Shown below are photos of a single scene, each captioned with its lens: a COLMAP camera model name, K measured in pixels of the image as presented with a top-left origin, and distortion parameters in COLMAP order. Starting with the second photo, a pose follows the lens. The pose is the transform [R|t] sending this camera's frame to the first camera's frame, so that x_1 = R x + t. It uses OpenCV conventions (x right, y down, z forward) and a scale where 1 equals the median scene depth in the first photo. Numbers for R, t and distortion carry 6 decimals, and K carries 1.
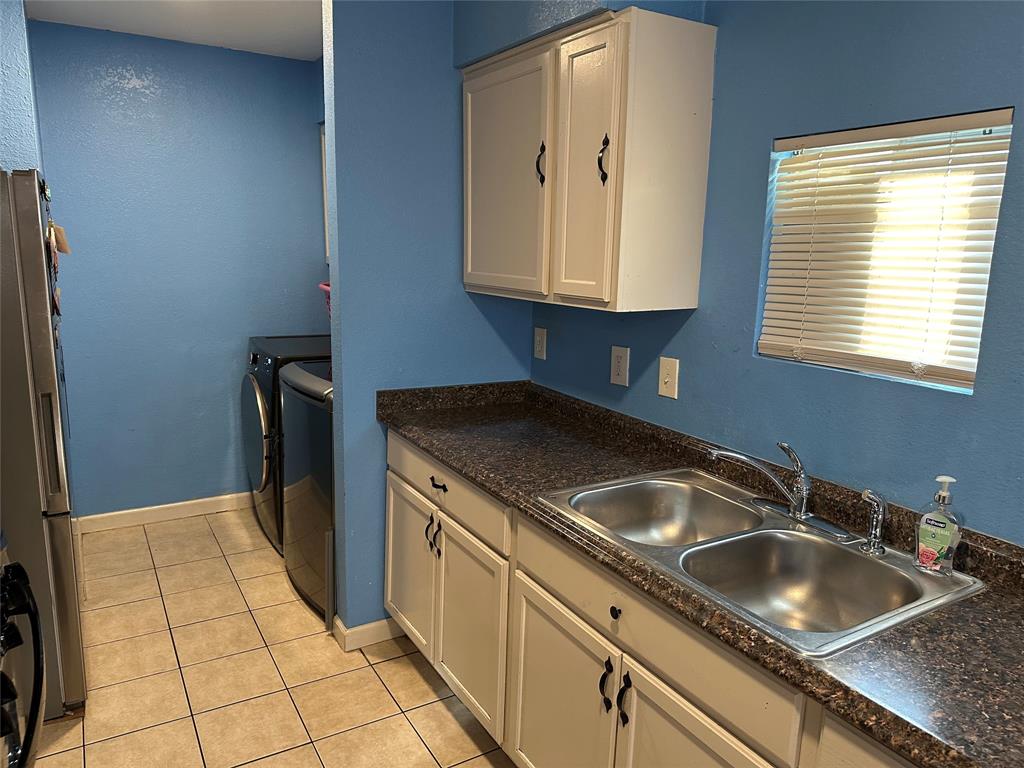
lens RADIAL K [[716.0, 0, 514.5], [0, 716.0, 378.5], [0, 0, 1]] dist [0.075785, -0.089778]
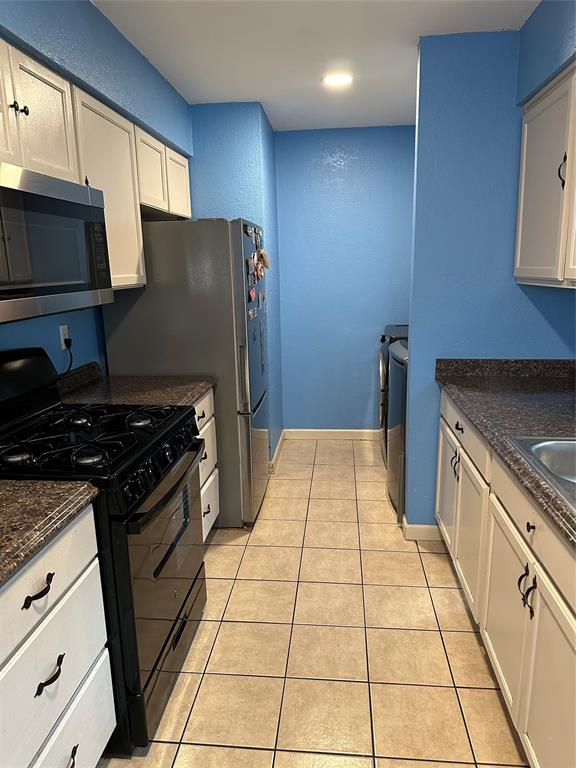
lens RADIAL K [[531.3, 0, 288.0], [0, 531.3, 384.0], [0, 0, 1]] dist [0.107107, -0.146000]
pose [[0.804807, 0.083819, -0.587588, 0.180945], [-0.067113, 0.996481, 0.050224, 0.032085], [0.589730, -0.000986, 0.807600, 0.001818]]
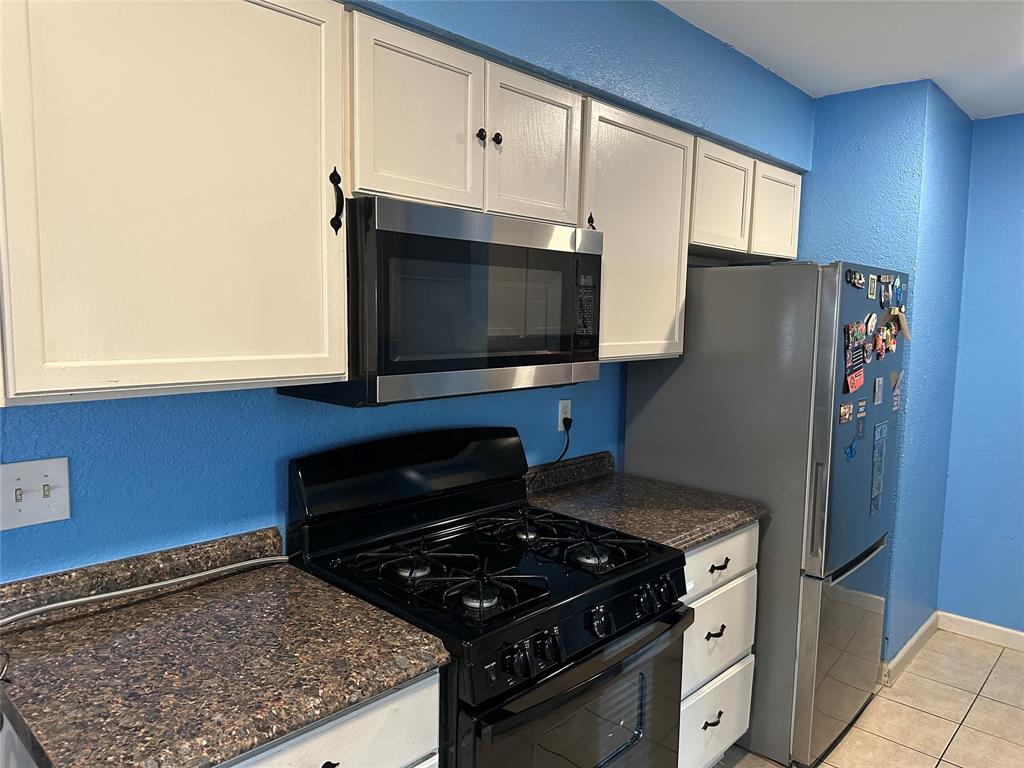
lens RADIAL K [[708.3, 0, 518.1], [0, 708.3, 379.2], [0, 0, 1]] dist [0.107107, -0.146000]
pose [[0.286226, 0.068018, -0.955745, 0.193480], [-0.191890, 0.981338, 0.012373, -0.023523], [0.938751, 0.179857, 0.293936, 0.185608]]
